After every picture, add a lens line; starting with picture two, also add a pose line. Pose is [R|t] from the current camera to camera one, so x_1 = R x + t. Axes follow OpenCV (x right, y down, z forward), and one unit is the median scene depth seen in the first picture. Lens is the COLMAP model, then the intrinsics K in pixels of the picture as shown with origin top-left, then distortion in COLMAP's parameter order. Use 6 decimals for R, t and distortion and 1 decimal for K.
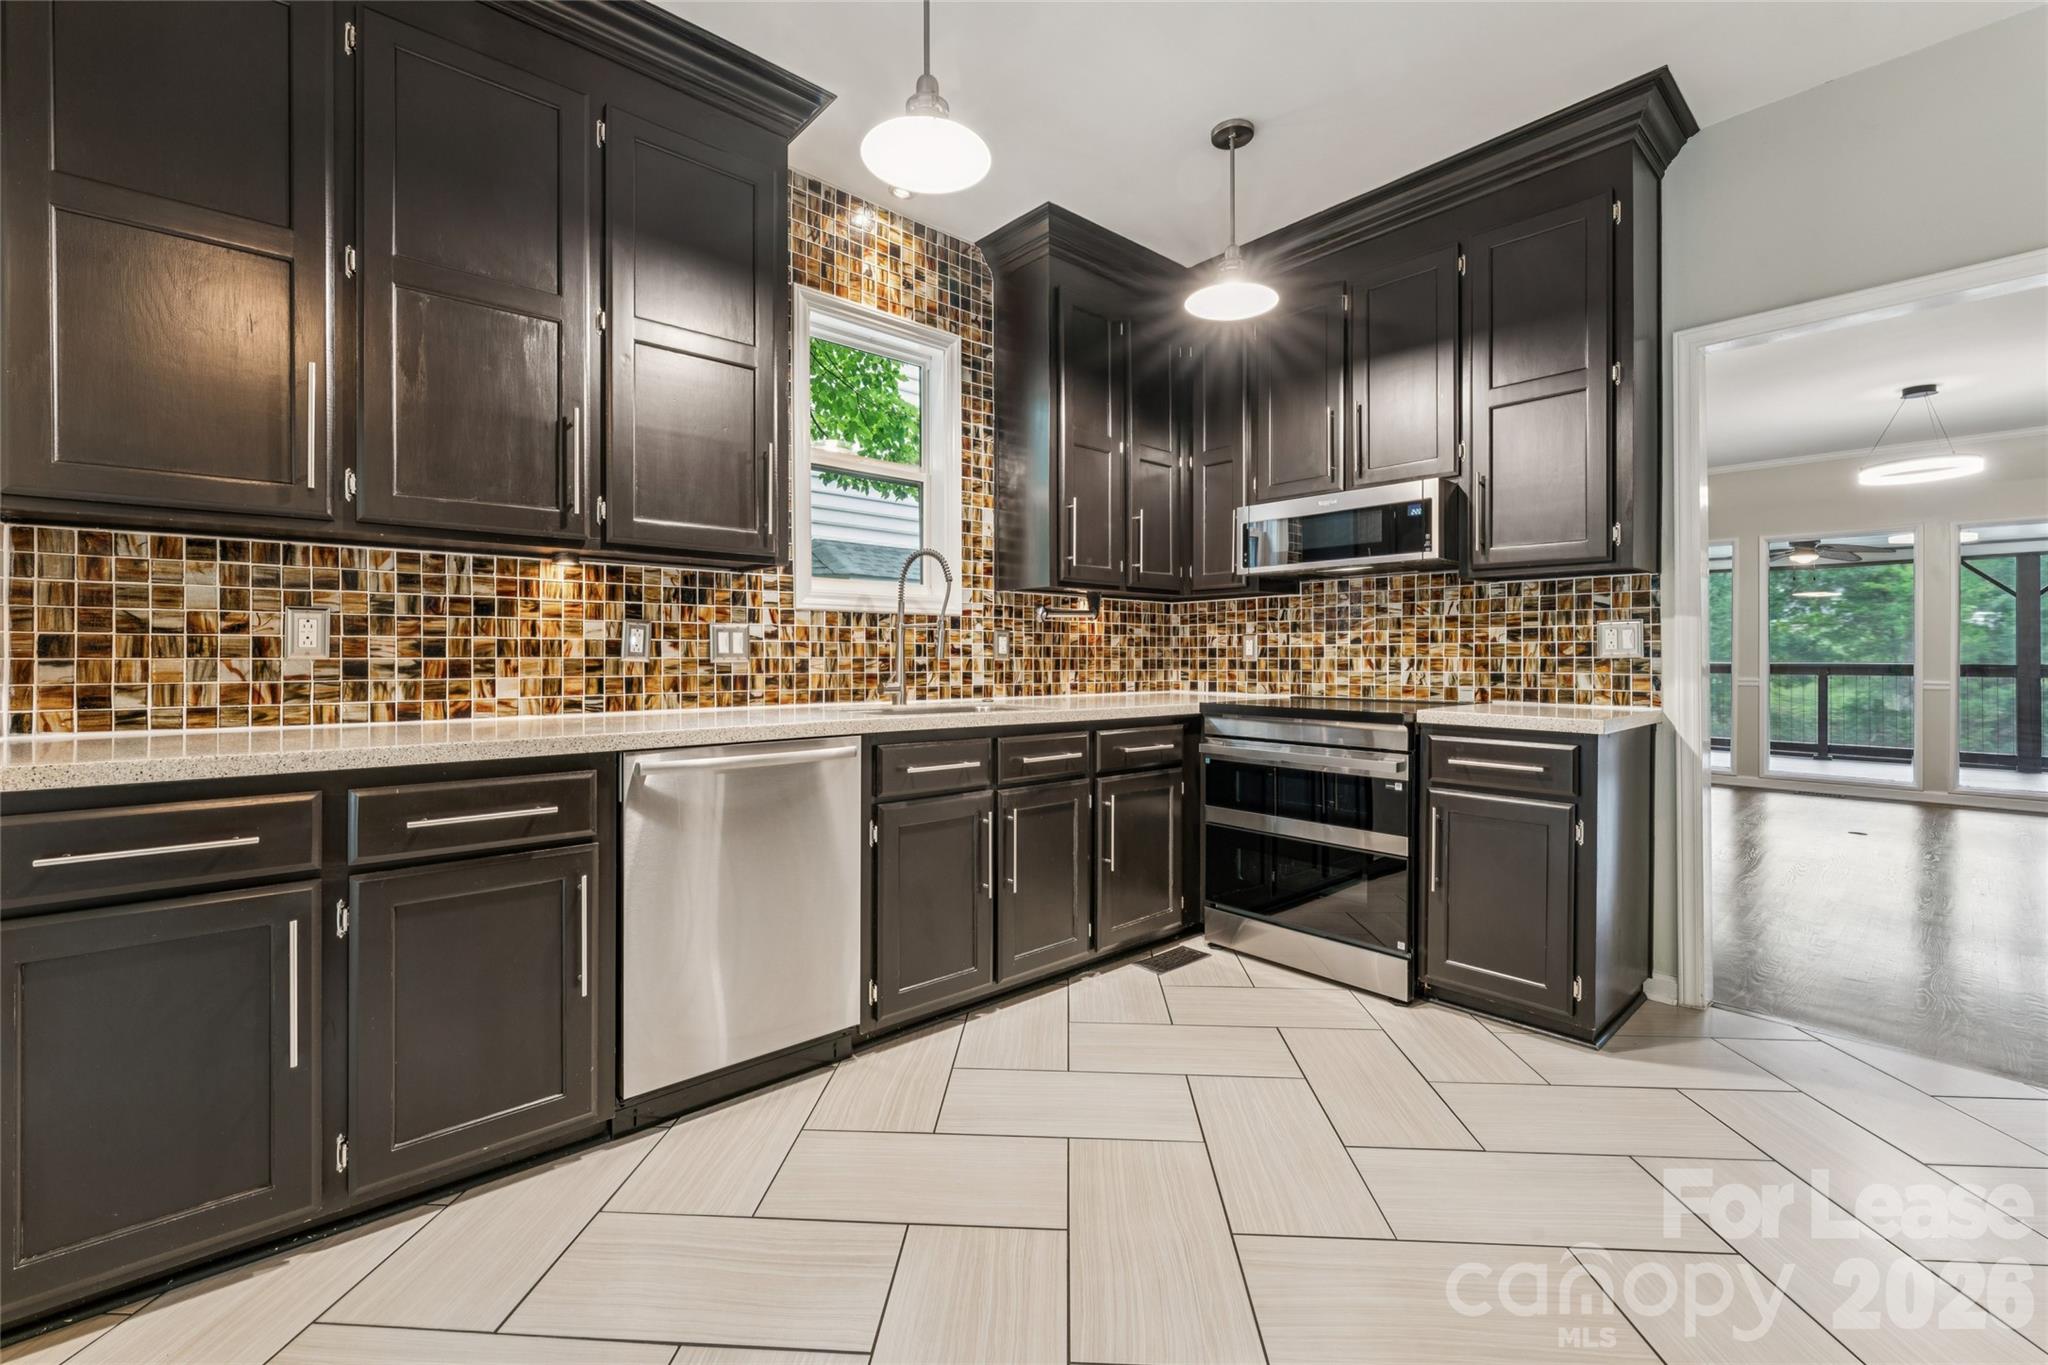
lens RADIAL K [[861.3, 0, 1014.6], [0, 861.3, 661.9], [0, 0, 1]] dist [0.001813, -0.000073]
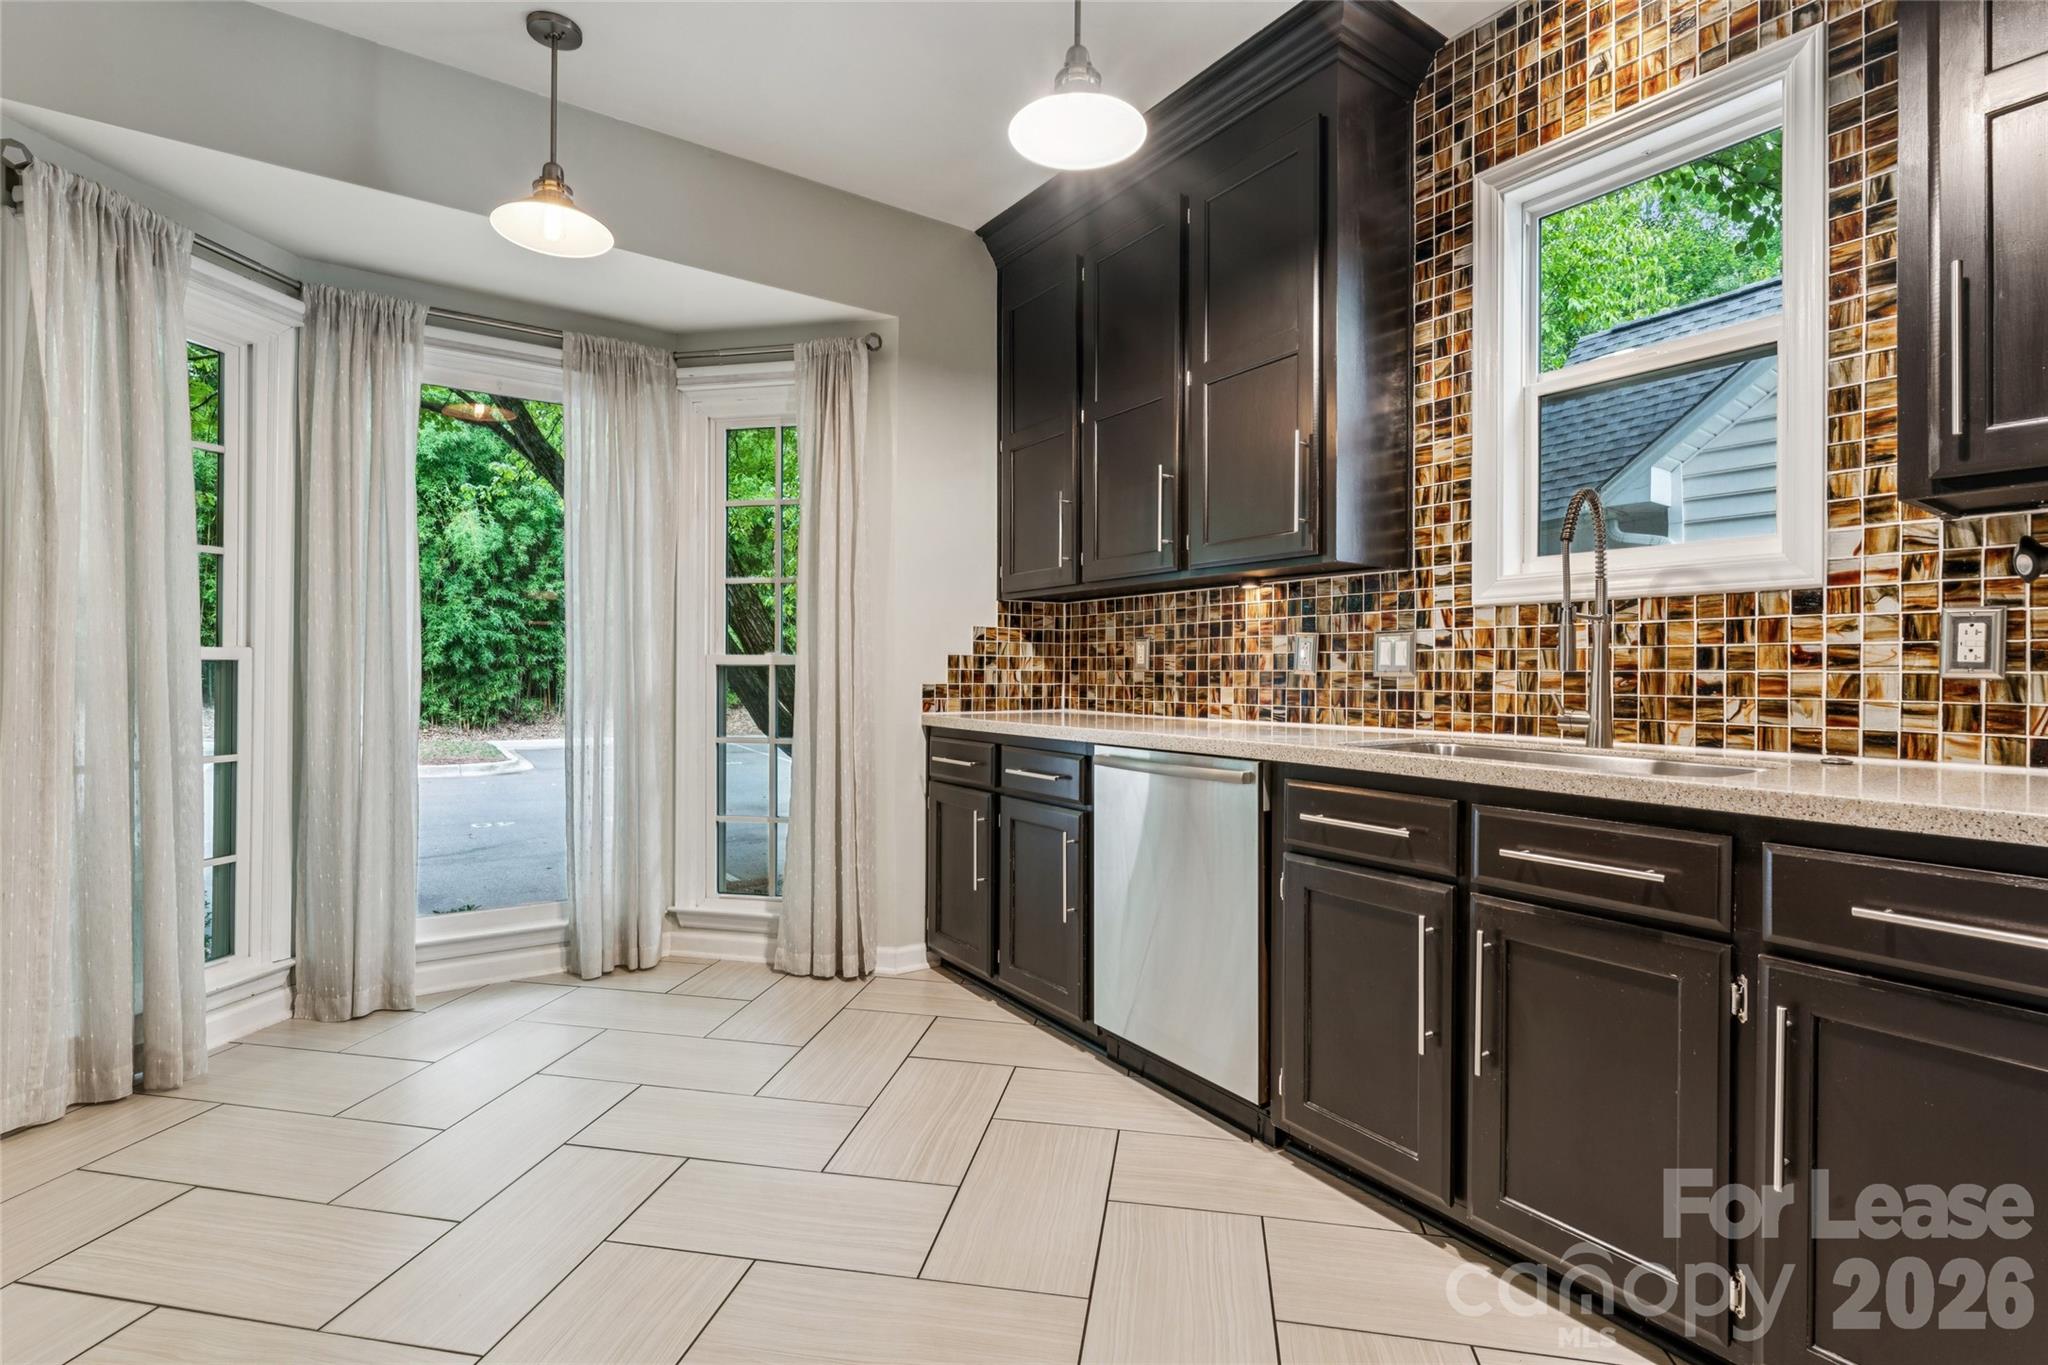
lens RADIAL K [[942.4, 0, 1019.7], [0, 942.4, 678.4], [0, 0, 1]] dist [-0.000071, 0.000049]
pose [[-0.120241, 0.001890, -0.992743, 0.634020], [-0.014888, 0.999882, 0.003707, 0.004814], [0.992633, 0.015226, -0.120199, 0.731982]]
